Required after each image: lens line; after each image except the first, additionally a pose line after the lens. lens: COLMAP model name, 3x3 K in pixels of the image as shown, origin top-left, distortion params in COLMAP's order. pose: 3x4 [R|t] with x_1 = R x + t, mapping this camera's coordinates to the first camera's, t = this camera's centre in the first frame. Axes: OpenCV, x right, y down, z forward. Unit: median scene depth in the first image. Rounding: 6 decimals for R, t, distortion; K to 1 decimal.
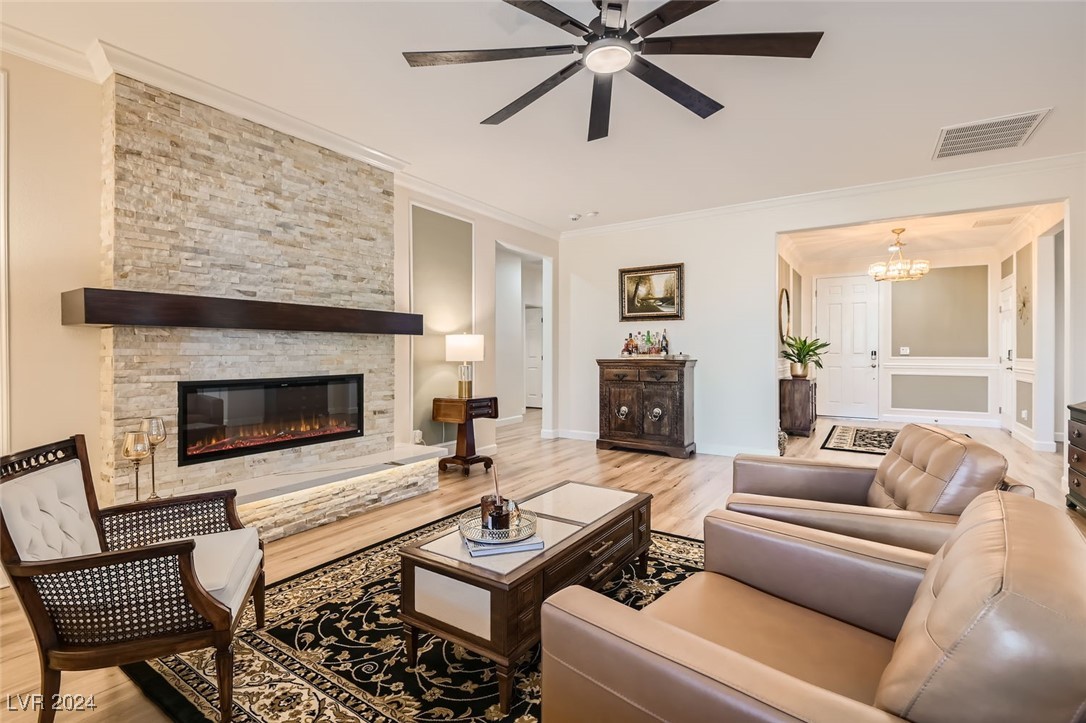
lens RADIAL K [[506.8, 0, 544.3], [0, 506.8, 352.8], [0, 0, 1]] dist [0.026772, -0.021059]
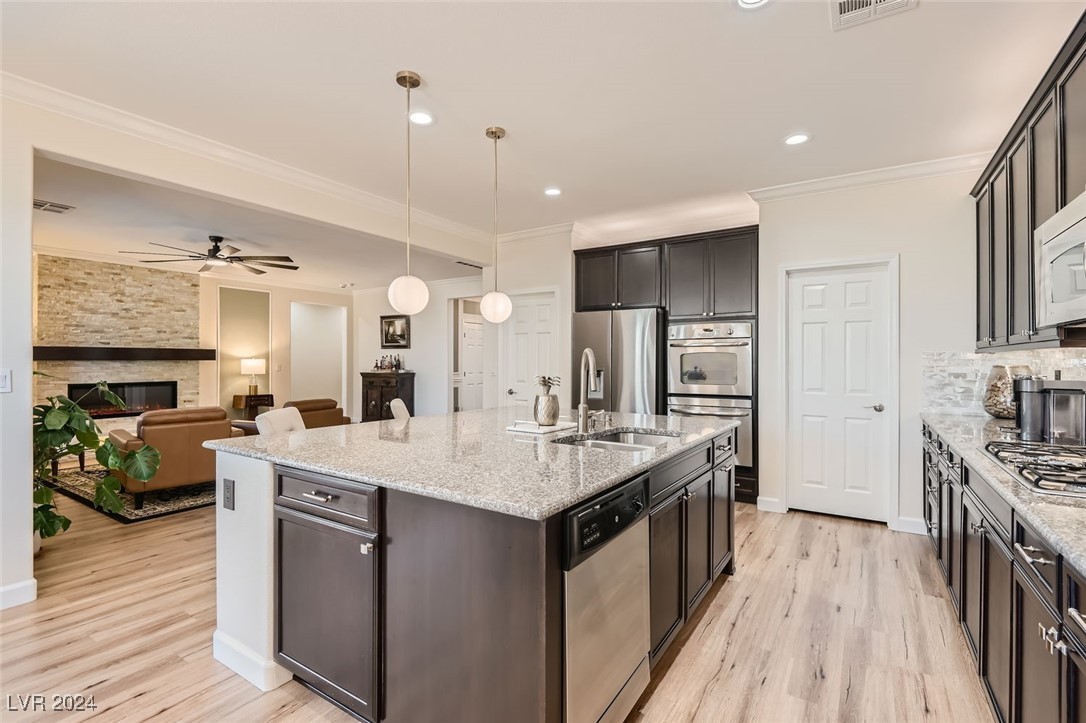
lens RADIAL K [[501.0, 0, 543.0], [0, 501.0, 361.5], [0, 0, 1]] dist [-0.002281, -0.004302]
pose [[0.999874, 0.001521, 0.015805, 1.058835], [-0.001525, 0.999999, 0.000274, -0.037463], [-0.015804, -0.000298, 0.999875, -0.971745]]
